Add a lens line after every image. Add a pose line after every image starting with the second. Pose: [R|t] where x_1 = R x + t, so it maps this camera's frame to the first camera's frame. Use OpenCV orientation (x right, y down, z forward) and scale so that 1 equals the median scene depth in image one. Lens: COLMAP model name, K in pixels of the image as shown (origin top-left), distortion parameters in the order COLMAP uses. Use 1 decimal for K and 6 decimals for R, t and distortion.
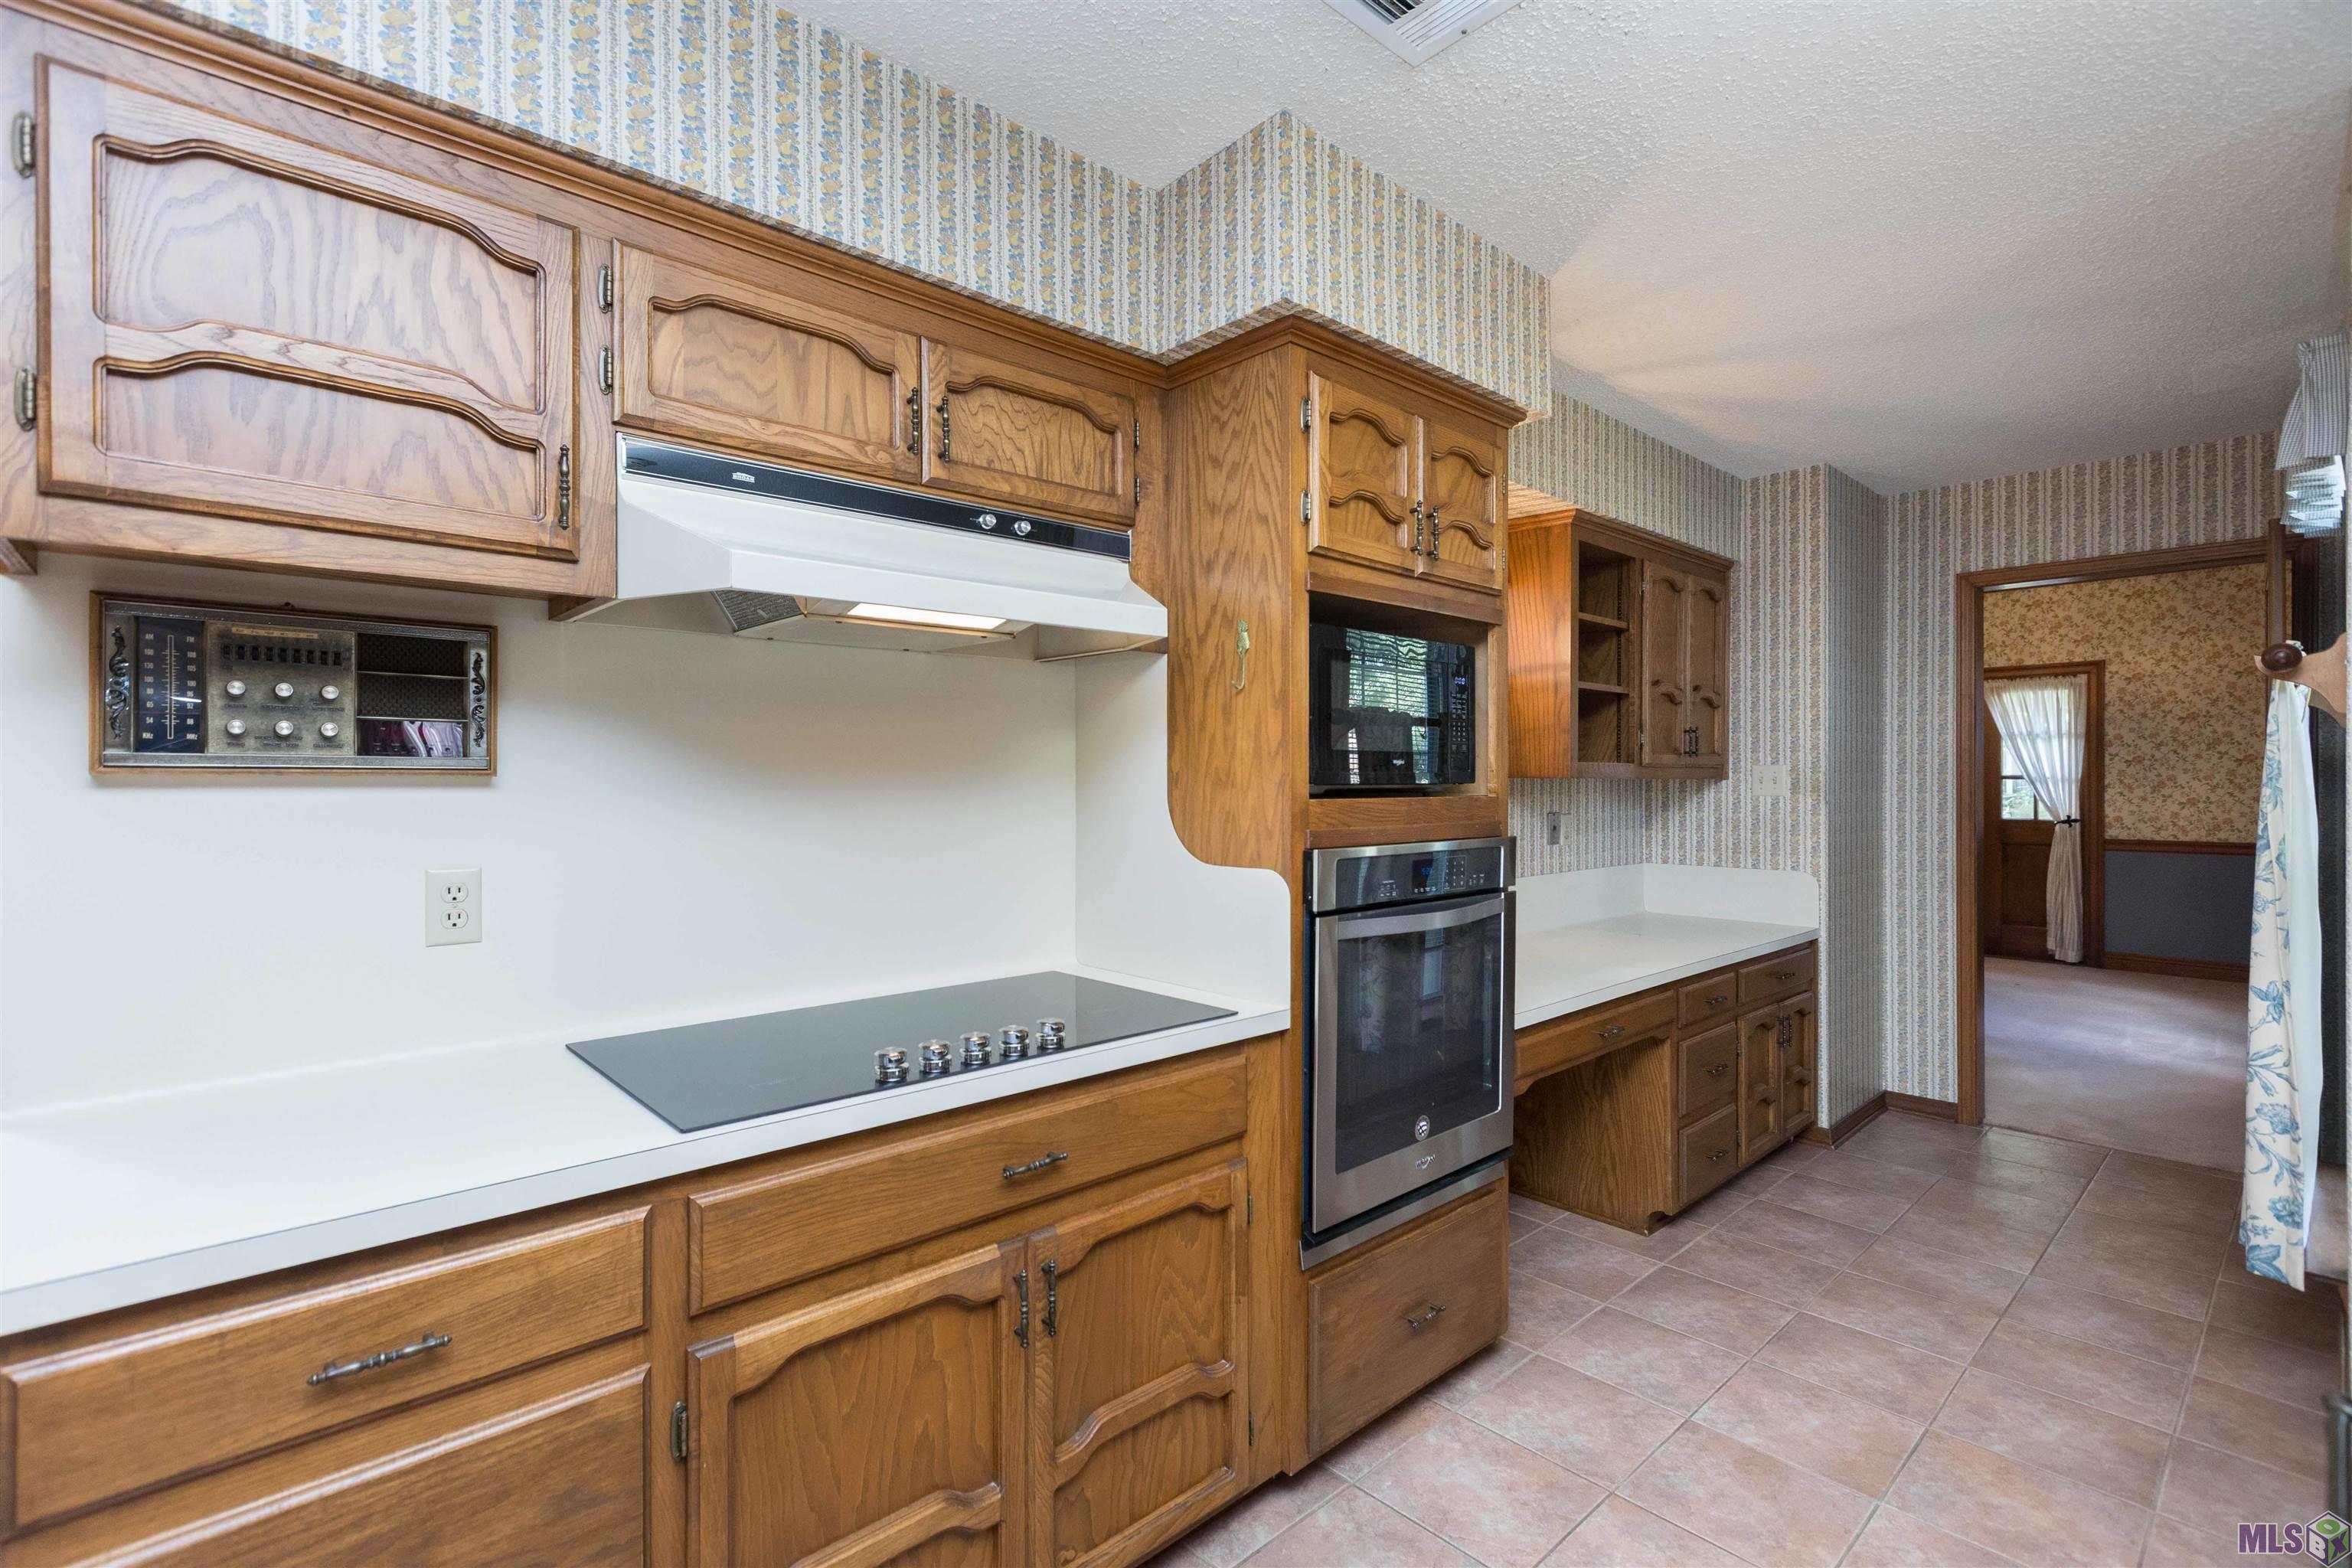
lens RADIAL K [[1045.1, 0, 1172.3], [0, 1045.1, 781.5], [0, 0, 1]] dist [0.001937, -0.000211]
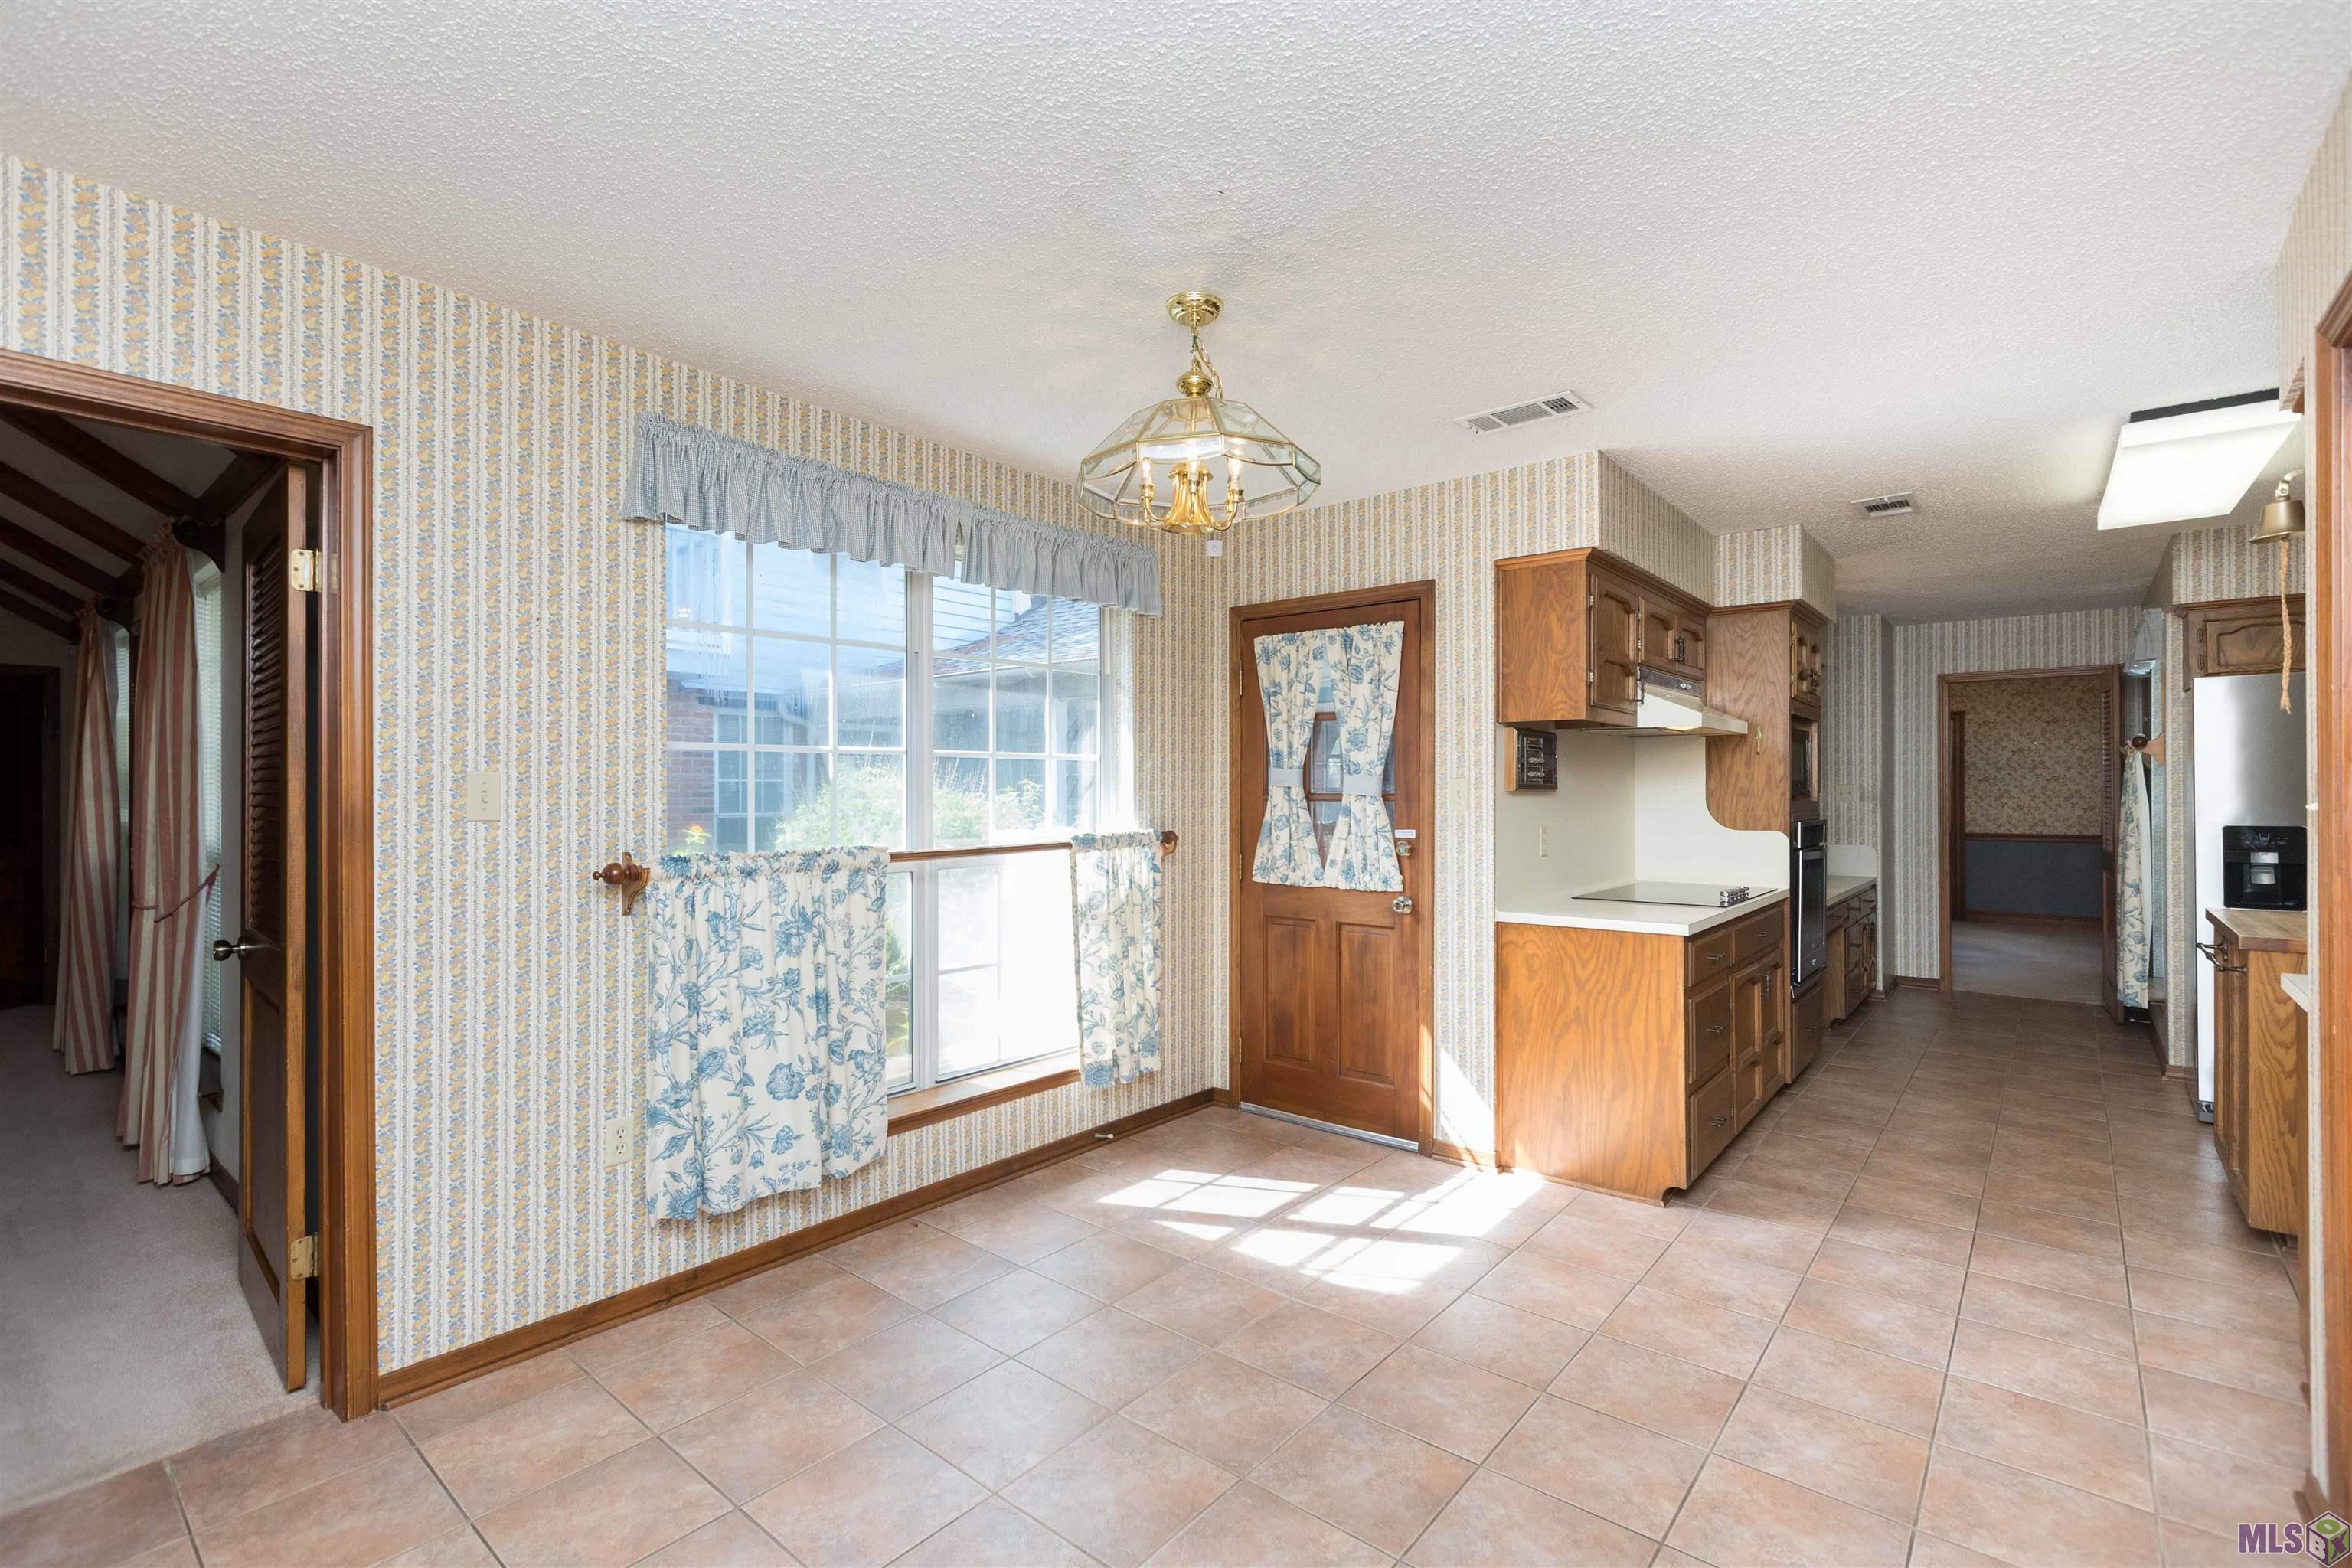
lens RADIAL K [[1055.5, 0, 1154.0], [0, 1055.5, 786.8], [0, 0, 1]] dist [-0.001740, -0.000257]
pose [[0.991132, 0.000287, 0.132883, -1.170752], [0.000670, 0.999974, -0.007152, -0.000252], [-0.132882, 0.007178, 0.991106, -0.853134]]
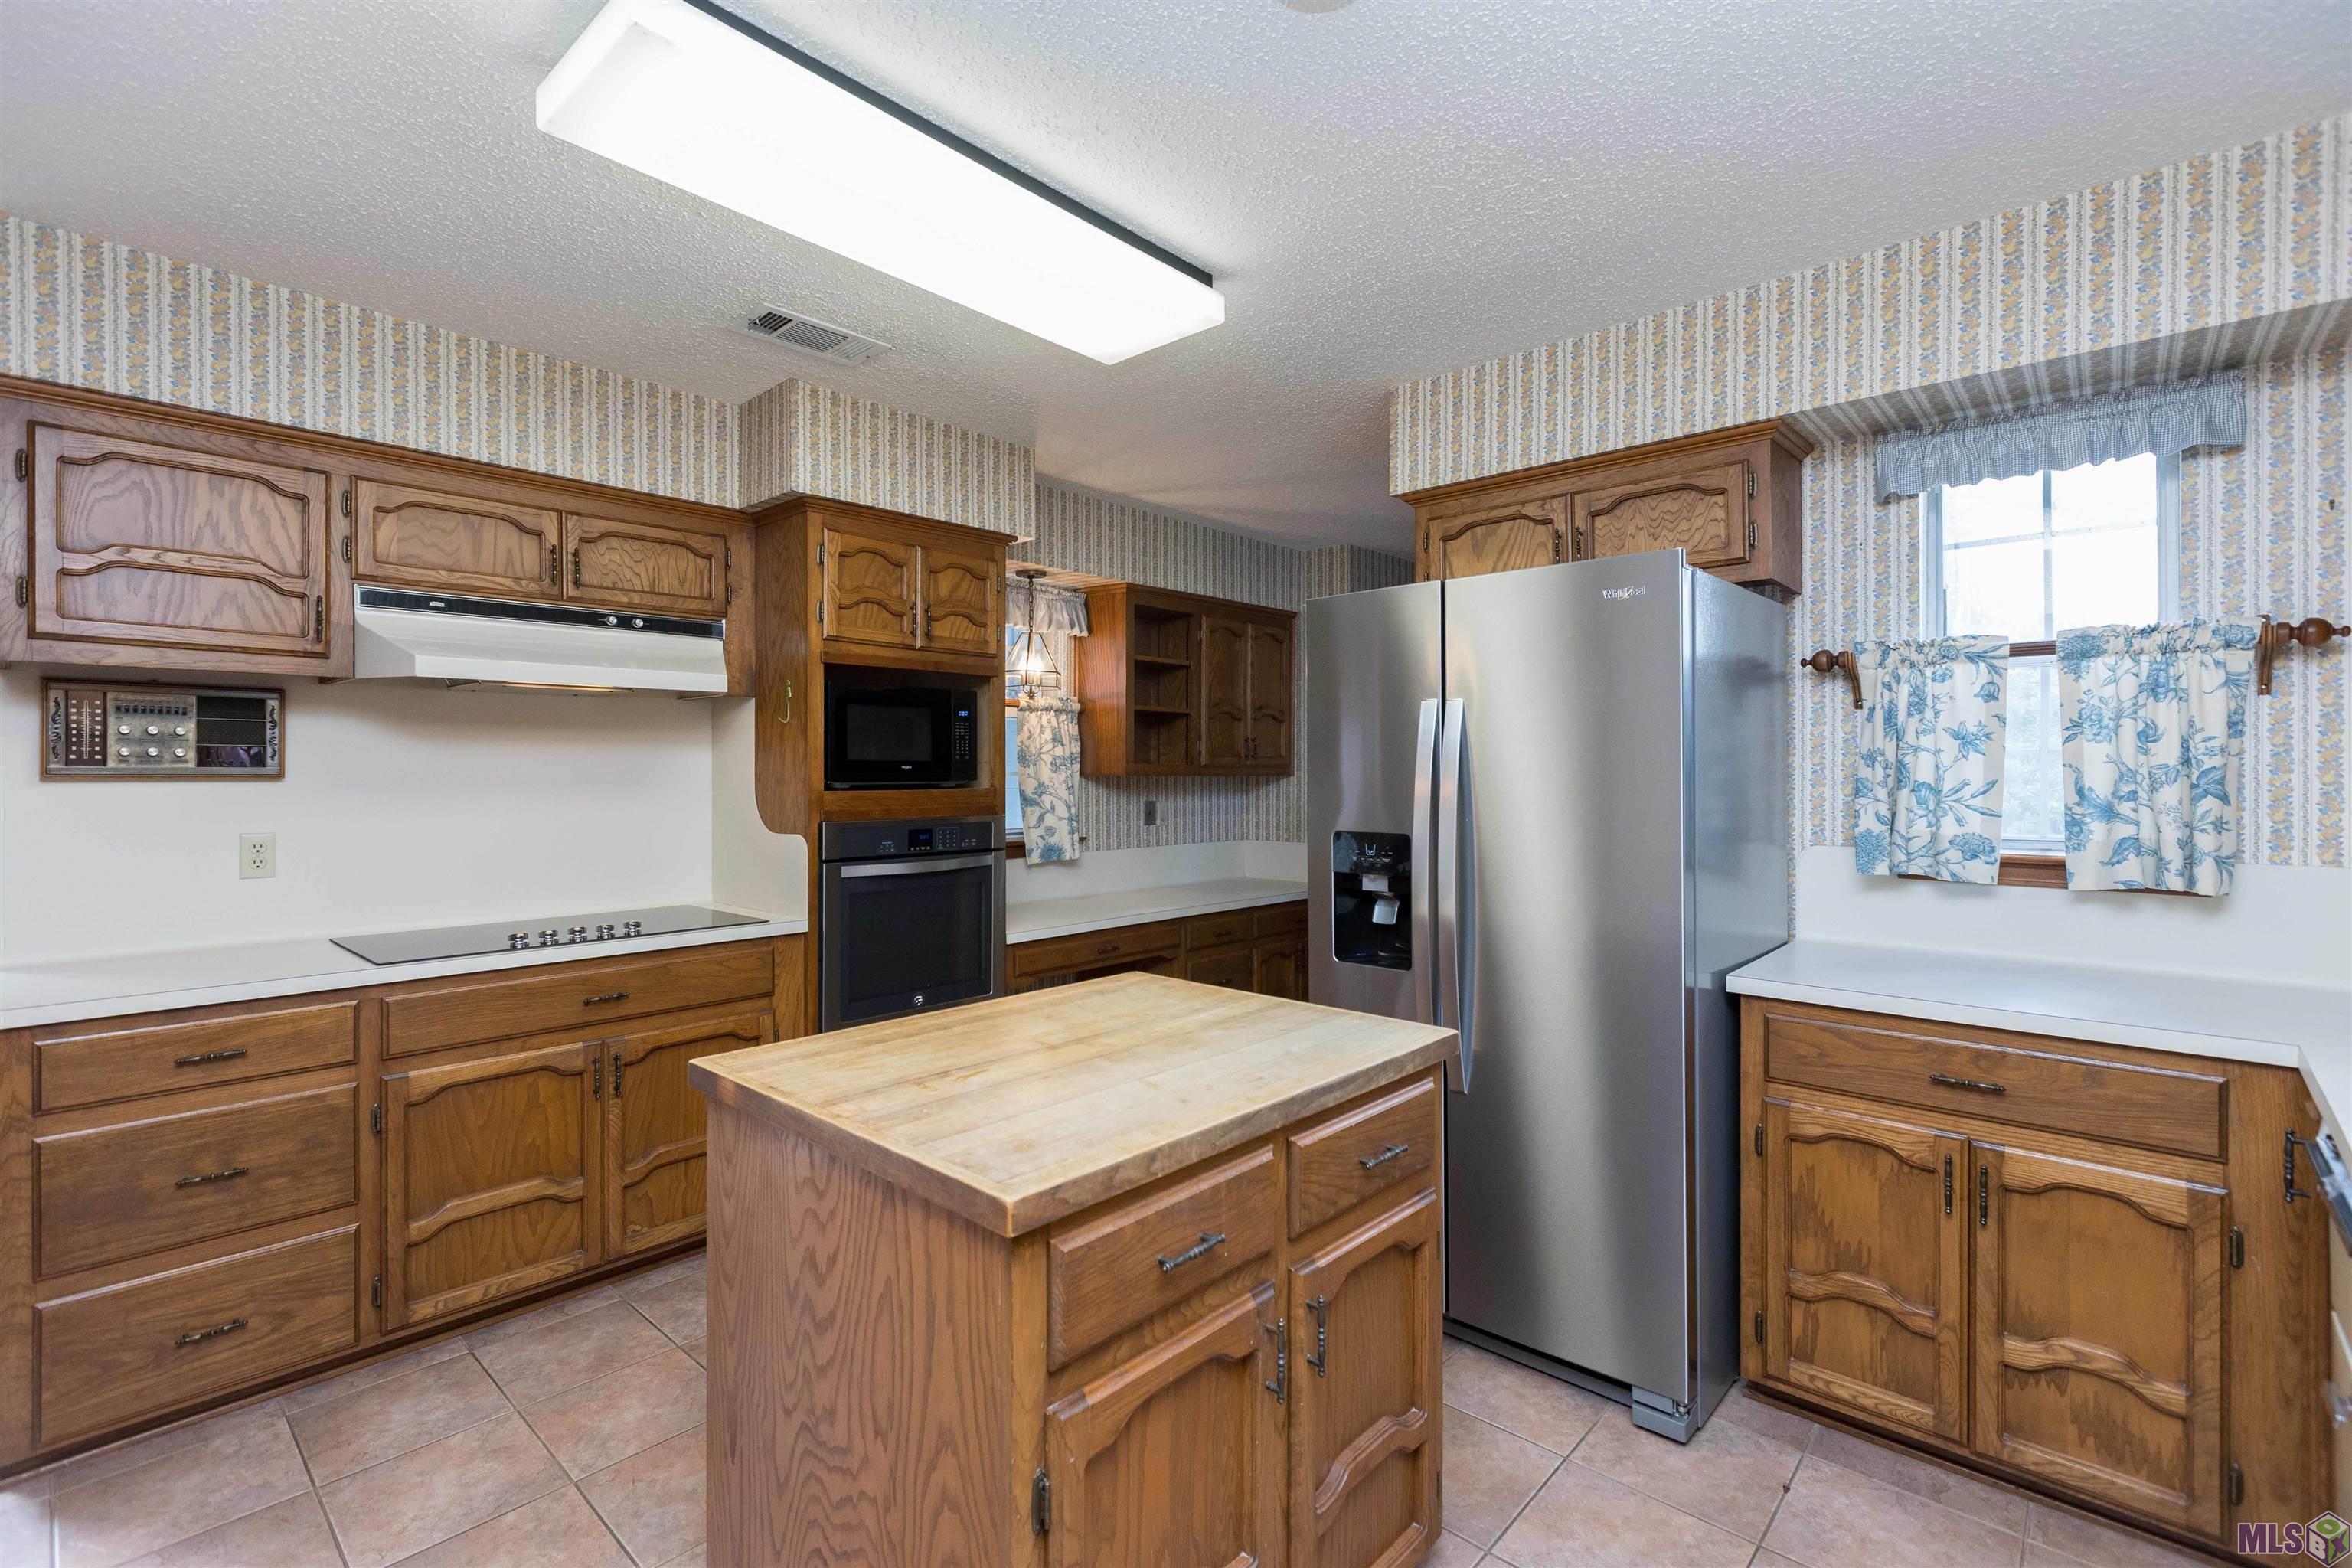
lens RADIAL K [[1051.0, 0, 1156.5], [0, 1051.0, 773.2], [0, 0, 1]] dist [-0.000437, -0.000194]
pose [[0.996470, -0.000458, 0.083946, 0.365715], [0.000536, 0.999999, -0.000905, -0.006424], [-0.083945, 0.000947, 0.996470, -0.480904]]
